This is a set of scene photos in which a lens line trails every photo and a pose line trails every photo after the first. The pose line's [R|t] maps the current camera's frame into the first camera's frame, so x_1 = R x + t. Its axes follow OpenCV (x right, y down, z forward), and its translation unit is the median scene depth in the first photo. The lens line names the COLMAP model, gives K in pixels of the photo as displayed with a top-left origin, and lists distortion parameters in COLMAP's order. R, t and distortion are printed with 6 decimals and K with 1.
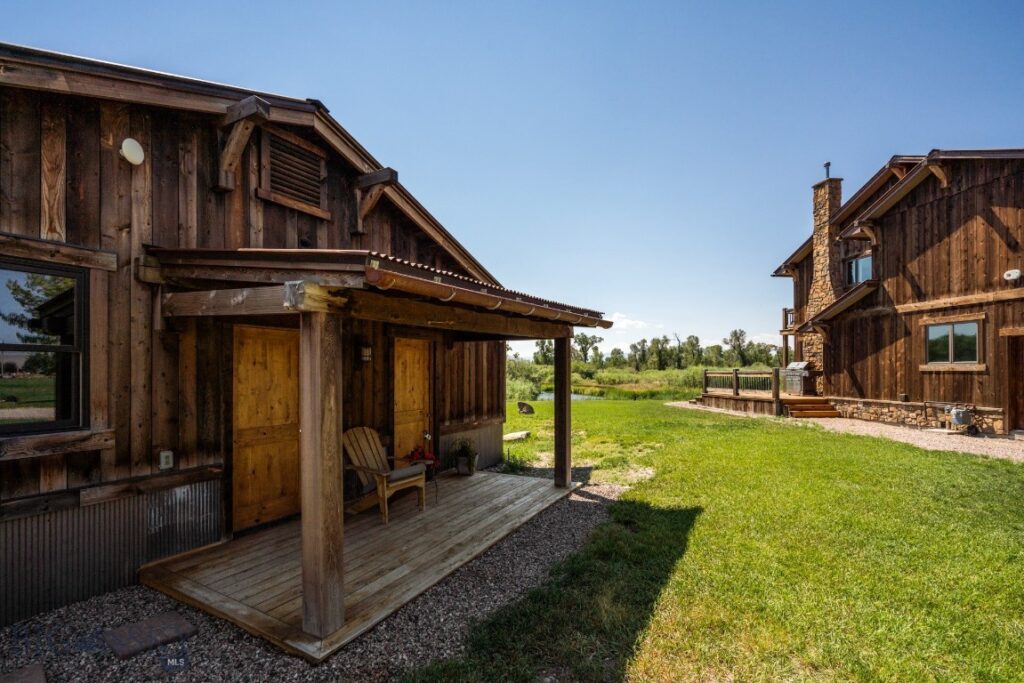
lens RADIAL K [[533.0, 0, 510.5], [0, 533.0, 373.6], [0, 0, 1]] dist [0.022208, -0.000046]
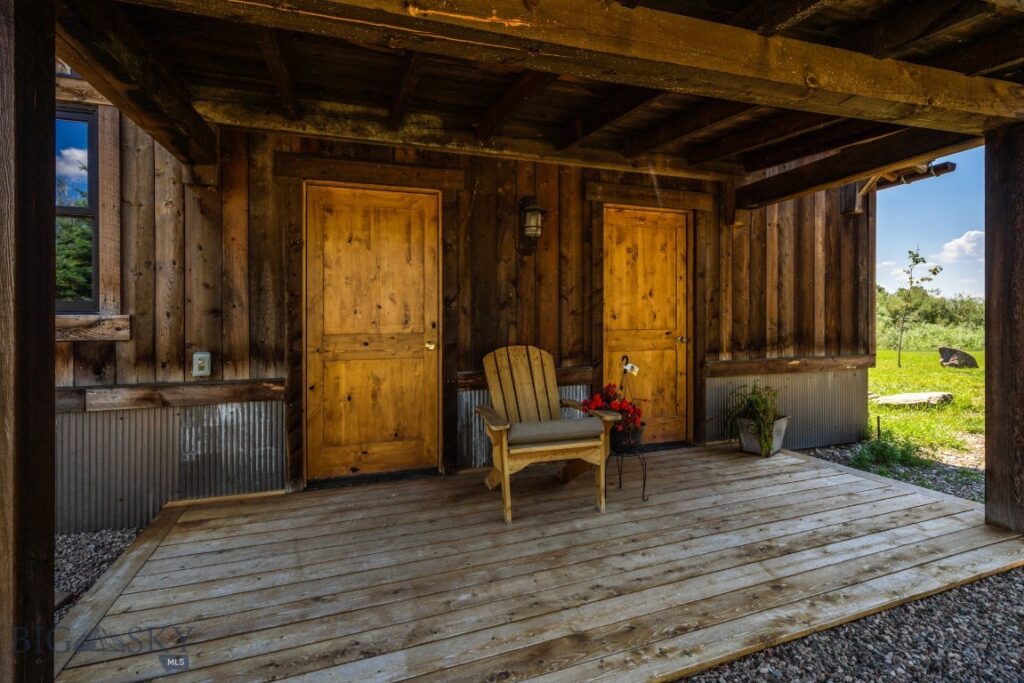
lens RADIAL K [[480.5, 0, 515.2], [0, 480.5, 334.7], [0, 0, 1]] dist [0.001201, 0.000454]
pose [[0.726186, -0.000838, -0.687498, 0.097362], [-0.000898, 0.999997, -0.002168, 0.100403], [0.687498, 0.002192, 0.726183, 0.677506]]
